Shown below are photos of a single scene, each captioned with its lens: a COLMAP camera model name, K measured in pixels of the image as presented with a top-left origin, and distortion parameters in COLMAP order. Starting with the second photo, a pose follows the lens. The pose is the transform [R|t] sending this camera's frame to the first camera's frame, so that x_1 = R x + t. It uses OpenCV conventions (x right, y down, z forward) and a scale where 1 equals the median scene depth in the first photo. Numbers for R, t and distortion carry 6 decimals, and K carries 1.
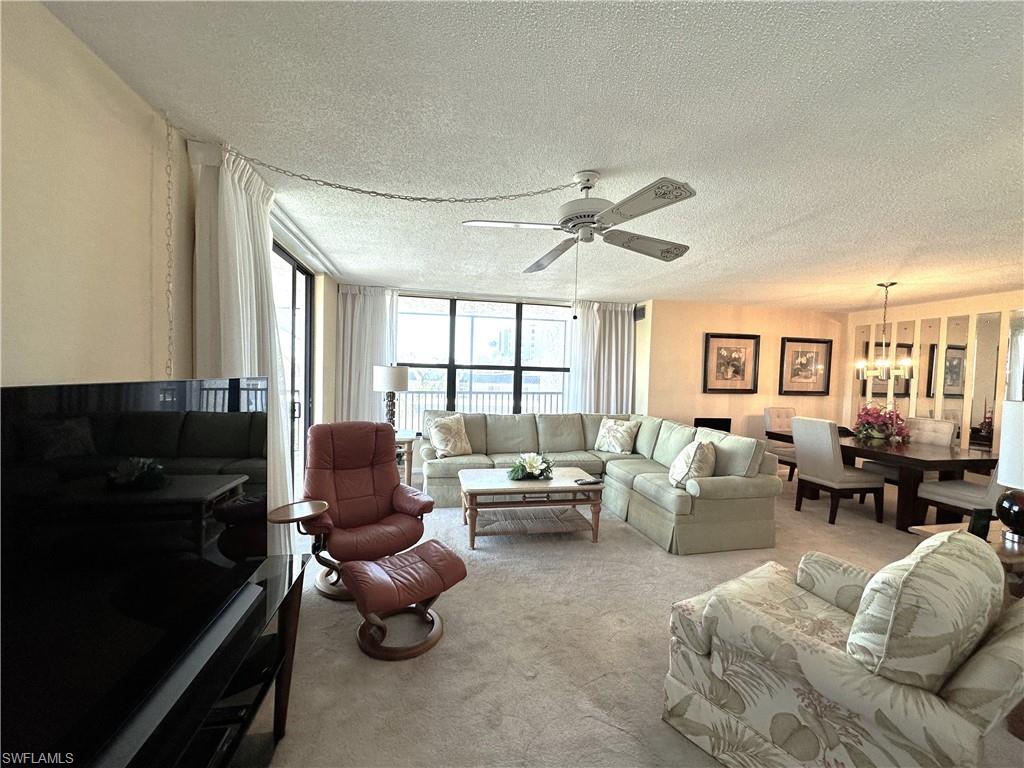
lens RADIAL K [[407.6, 0, 513.0], [0, 407.6, 388.6], [0, 0, 1]] dist [-0.002629, 0.001012]
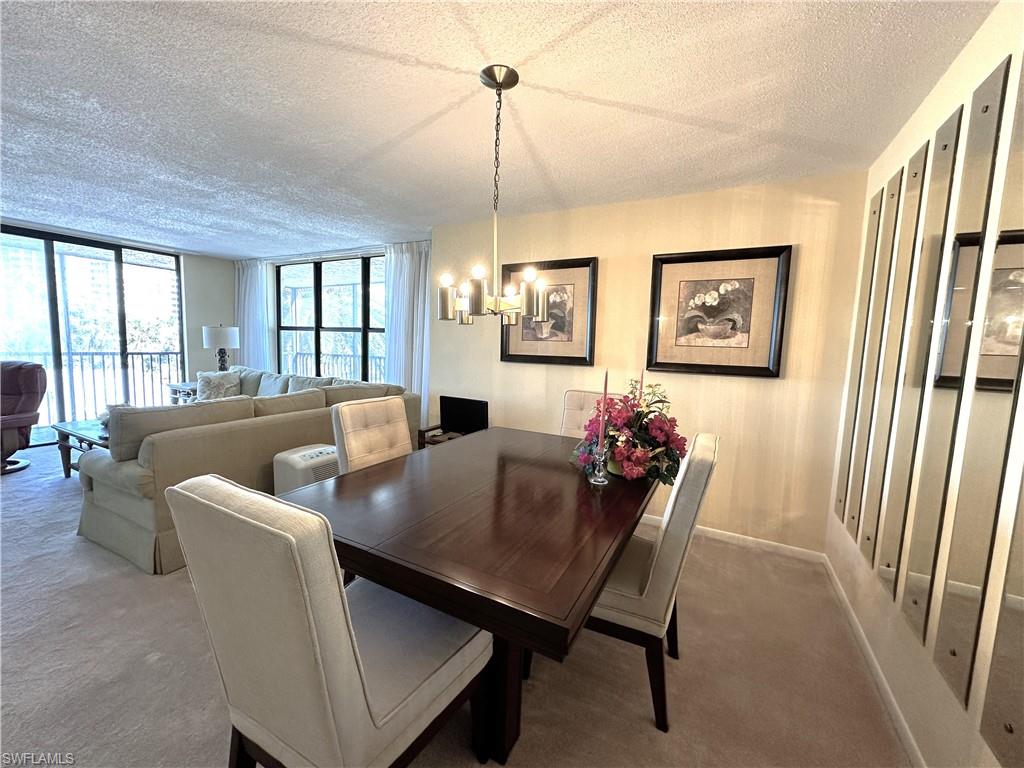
lens RADIAL K [[407.6, 0, 512.0], [0, 407.6, 384.2], [0, 0, 1]] dist [-0.002629, 0.001012]
pose [[0.769793, 0.062292, -0.635247, 0.873414], [-0.032988, 0.997779, 0.057866, 0.009067], [0.637441, -0.023590, 0.770138, 0.507450]]
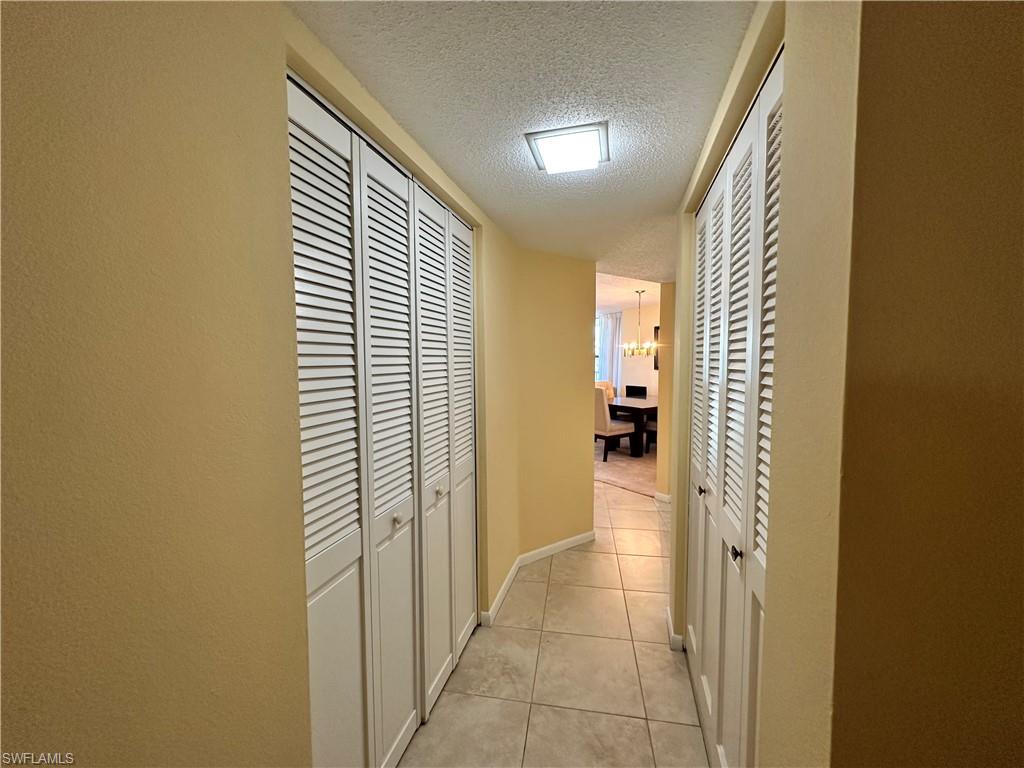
lens RADIAL K [[407.6, 0, 514.7], [0, 407.6, 384.2], [0, 0, 1]] dist [-0.002629, 0.001012]
pose [[0.409161, 0.032058, -0.911899, 1.496546], [-0.019033, 0.999465, 0.026596, 0.032215], [0.912264, 0.006474, 0.409552, 0.009192]]
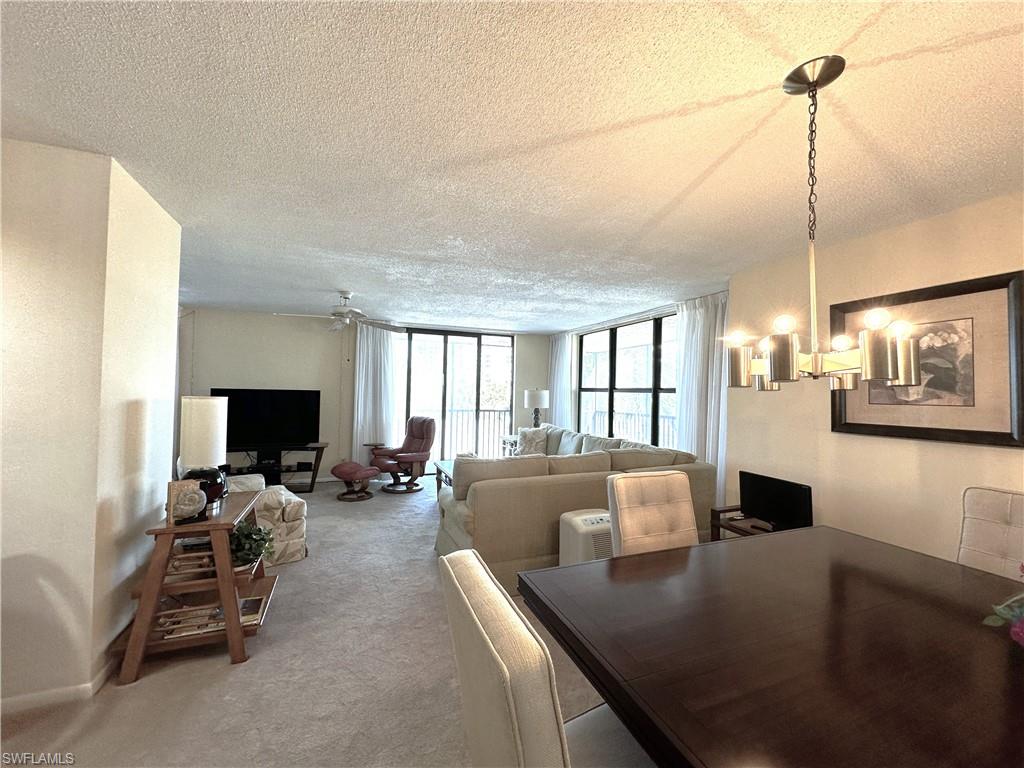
lens RADIAL K [[407.6, 0, 511.0], [0, 407.6, 383.8], [0, 0, 1]] dist [-0.002629, 0.001012]
pose [[0.177227, -0.042012, -0.983273, 0.852965], [-0.048096, 0.997525, -0.051289, -0.002516], [0.982994, 0.056381, 0.174768, 0.536460]]
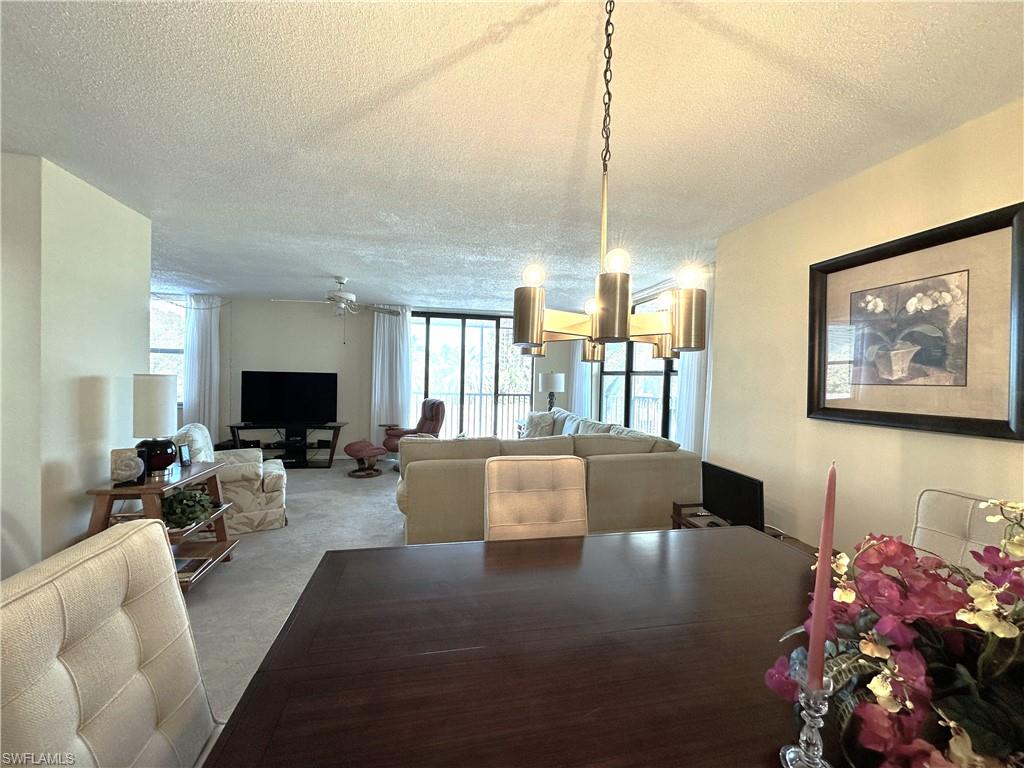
lens RADIAL K [[407.6, 0, 510.9], [0, 407.6, 384.0], [0, 0, 1]] dist [-0.002629, 0.001012]
pose [[0.002743, -0.008351, -0.999961, 0.846467], [-0.055204, 0.998439, -0.008490, -0.002784], [0.998471, 0.055225, 0.002278, 0.694107]]
